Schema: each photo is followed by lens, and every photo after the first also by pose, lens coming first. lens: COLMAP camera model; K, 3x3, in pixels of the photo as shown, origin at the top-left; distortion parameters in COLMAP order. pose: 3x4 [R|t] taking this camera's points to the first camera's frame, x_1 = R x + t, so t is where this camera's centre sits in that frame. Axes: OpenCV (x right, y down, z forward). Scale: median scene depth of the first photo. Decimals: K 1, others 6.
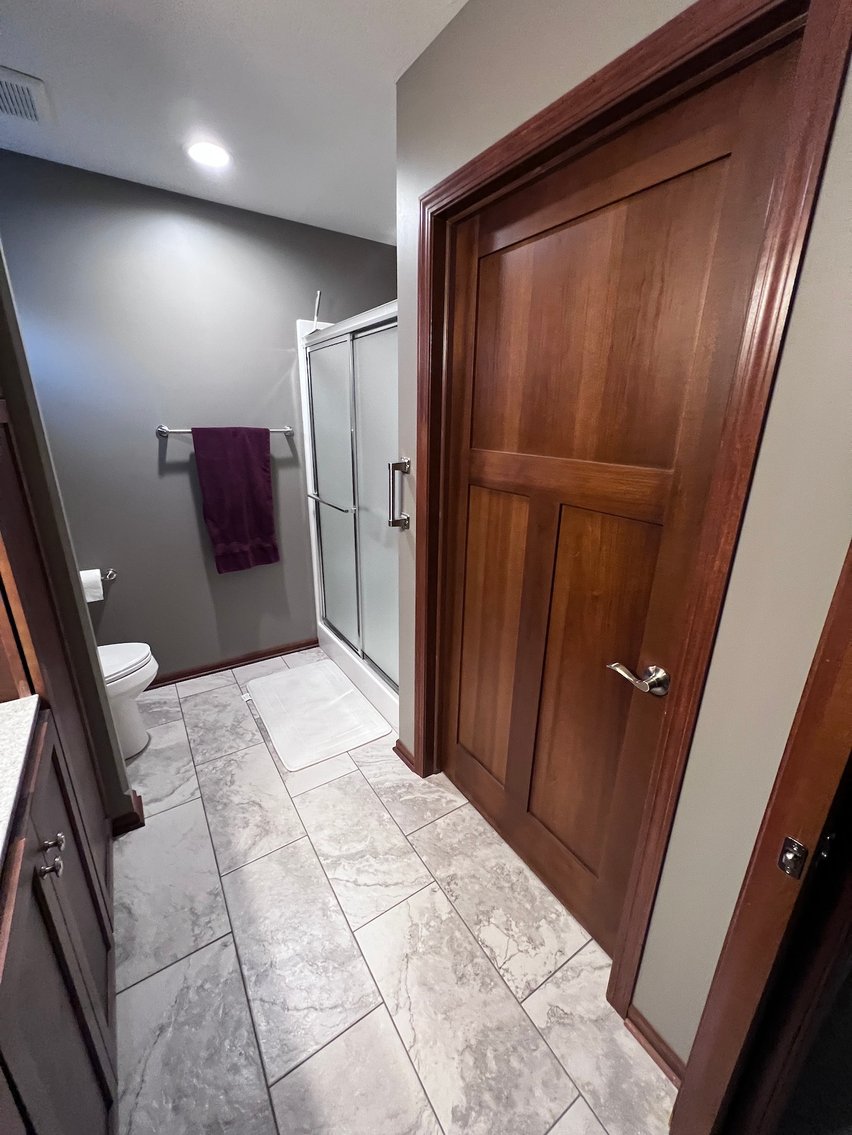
lens RADIAL K [[454.3, 0, 426.2], [0, 454.3, 565.9], [0, 0, 1]] dist [-0.000015, 0.000382]
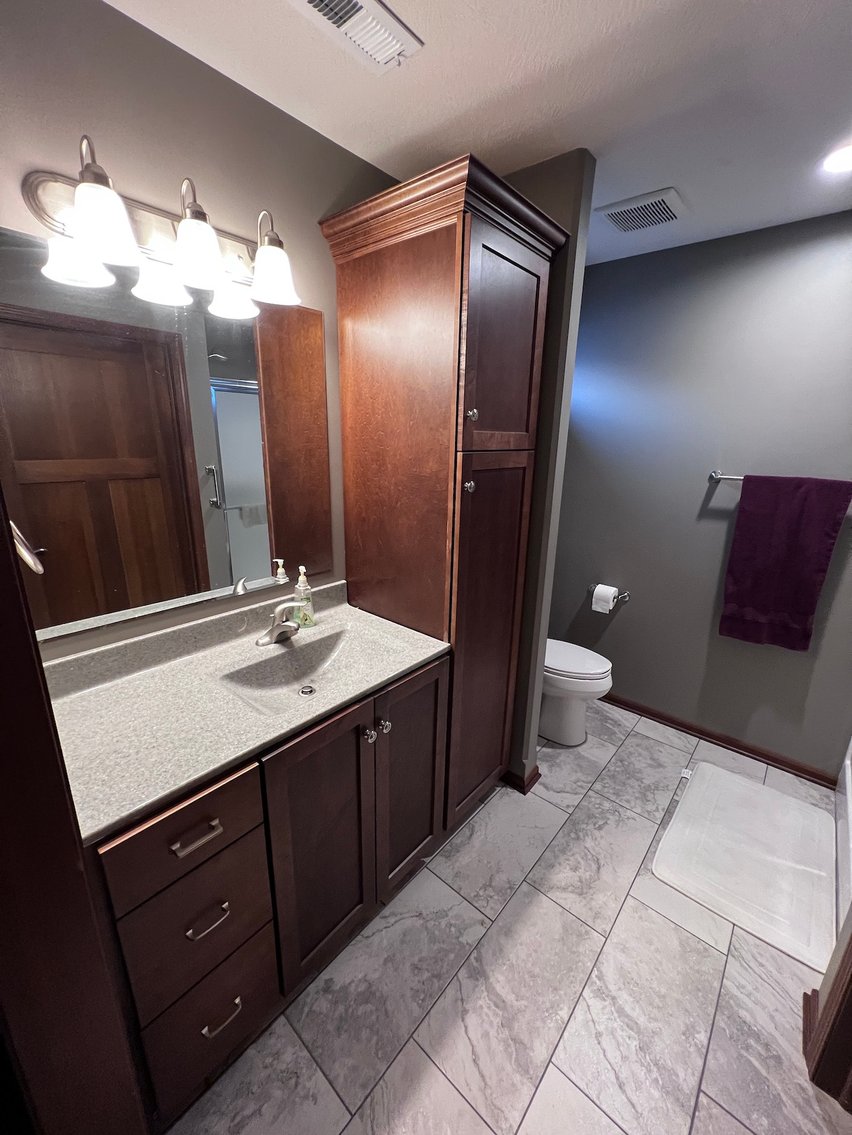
lens RADIAL K [[454.3, 0, 429.5], [0, 454.3, 565.9], [0, 0, 1]] dist [-0.000015, 0.000382]
pose [[0.276480, 0.253710, -0.926925, 0.201797], [-0.317158, 0.934572, 0.161202, -0.080213], [0.907177, 0.249413, 0.338856, 0.163119]]
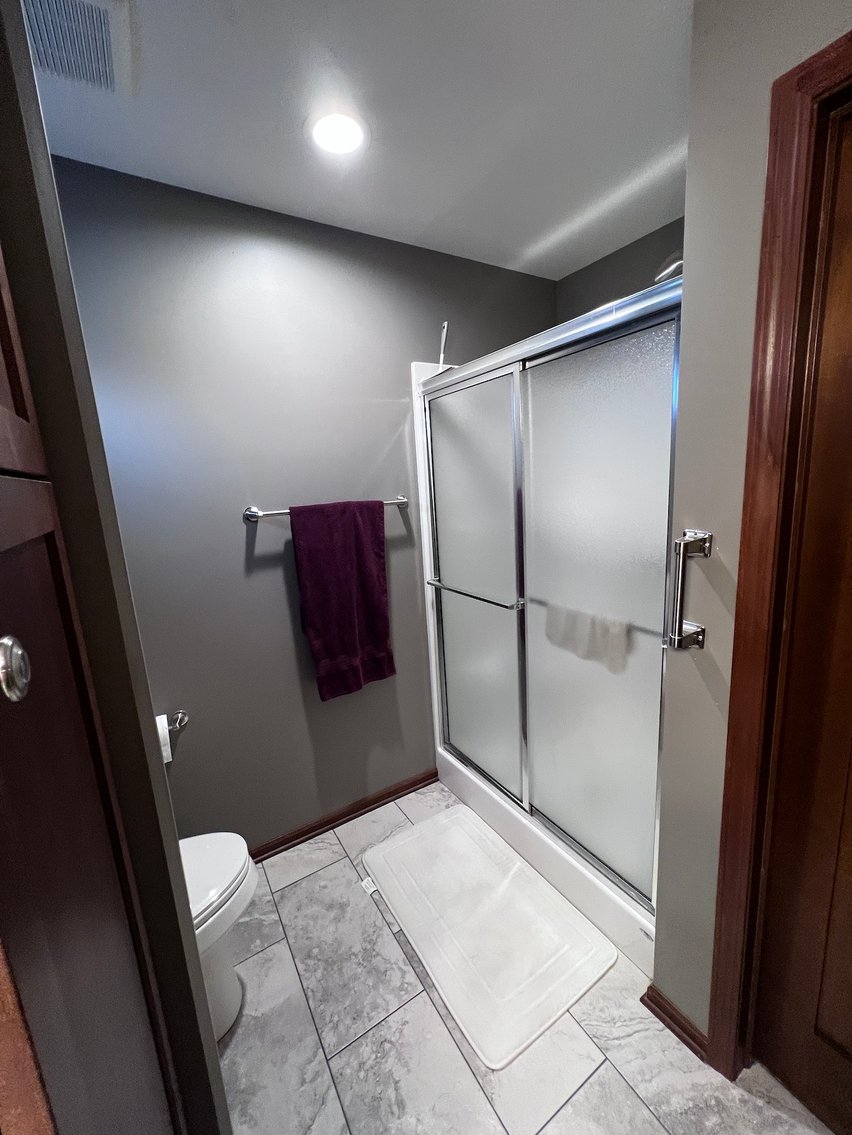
lens RADIAL K [[454.3, 0, 426.6], [0, 454.3, 565.7], [0, 0, 1]] dist [-0.000015, 0.000382]
pose [[0.996928, -0.068980, -0.037094, -0.277534], [0.063684, 0.989627, -0.128773, -0.102894], [0.045592, 0.126016, 0.990980, 0.296229]]
